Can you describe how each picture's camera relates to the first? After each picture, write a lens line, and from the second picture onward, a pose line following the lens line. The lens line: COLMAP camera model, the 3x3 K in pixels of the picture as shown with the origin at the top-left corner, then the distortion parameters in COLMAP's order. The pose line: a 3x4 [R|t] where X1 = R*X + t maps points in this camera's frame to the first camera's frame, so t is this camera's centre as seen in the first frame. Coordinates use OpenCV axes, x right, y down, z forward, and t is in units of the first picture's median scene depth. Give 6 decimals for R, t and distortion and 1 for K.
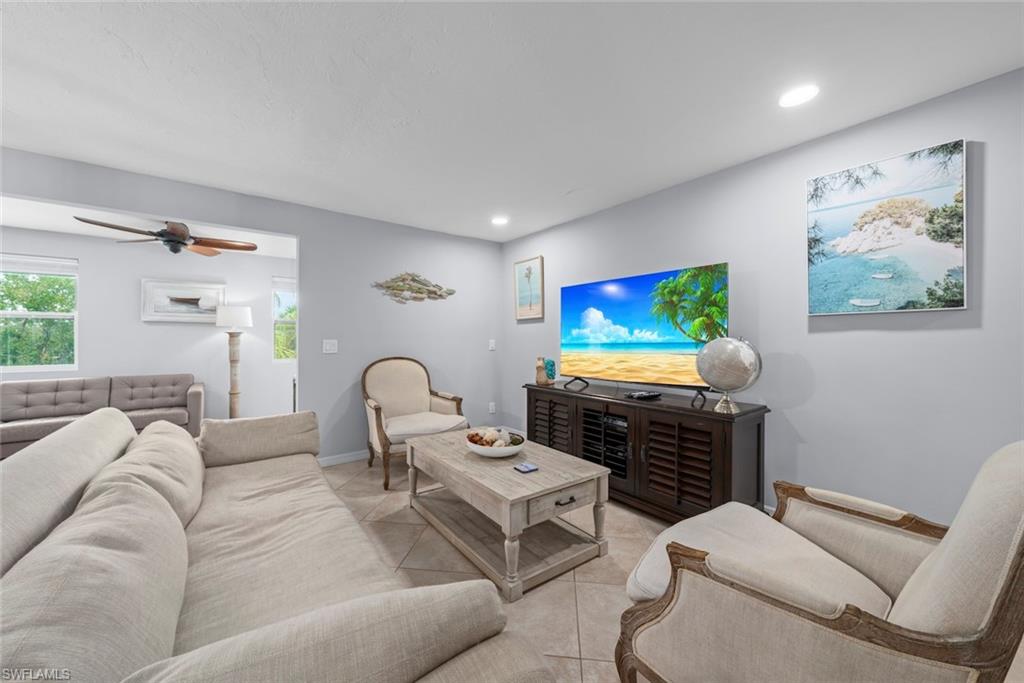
lens RADIAL K [[372.5, 0, 511.4], [0, 372.5, 339.1], [0, 0, 1]] dist [-0.000838, -0.000138]
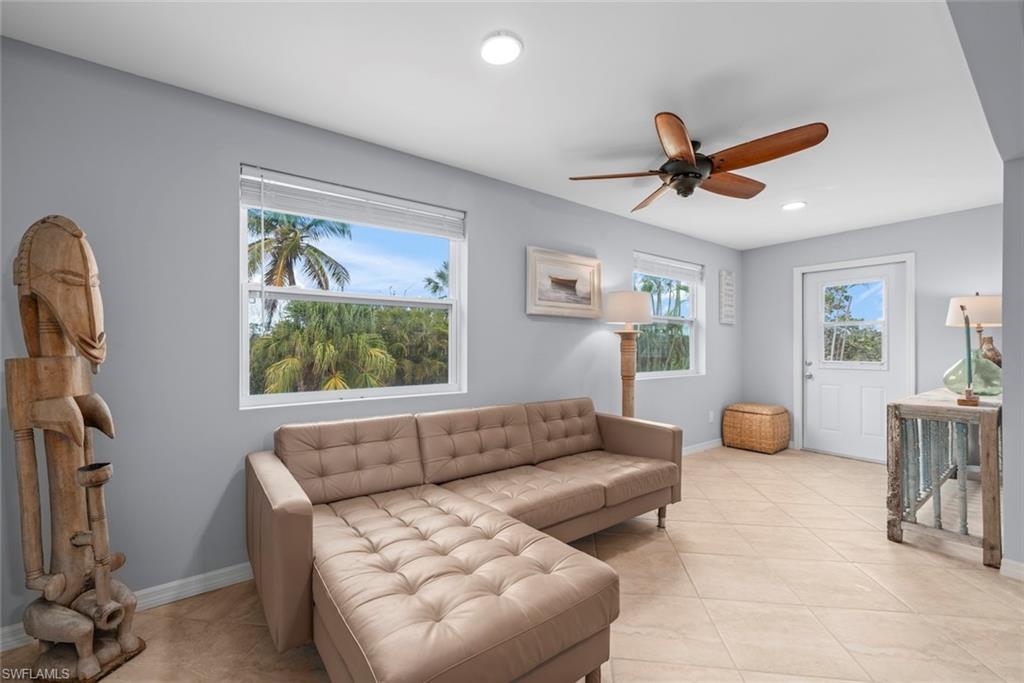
lens RADIAL K [[420.2, 0, 506.9], [0, 420.2, 344.9], [0, 0, 1]] dist [-0.001462, -0.000132]
pose [[0.999676, 0.003525, -0.025210, -0.956412], [-0.003677, 0.999975, -0.005973, 0.008468], [0.025189, 0.006064, 0.999664, 0.269495]]
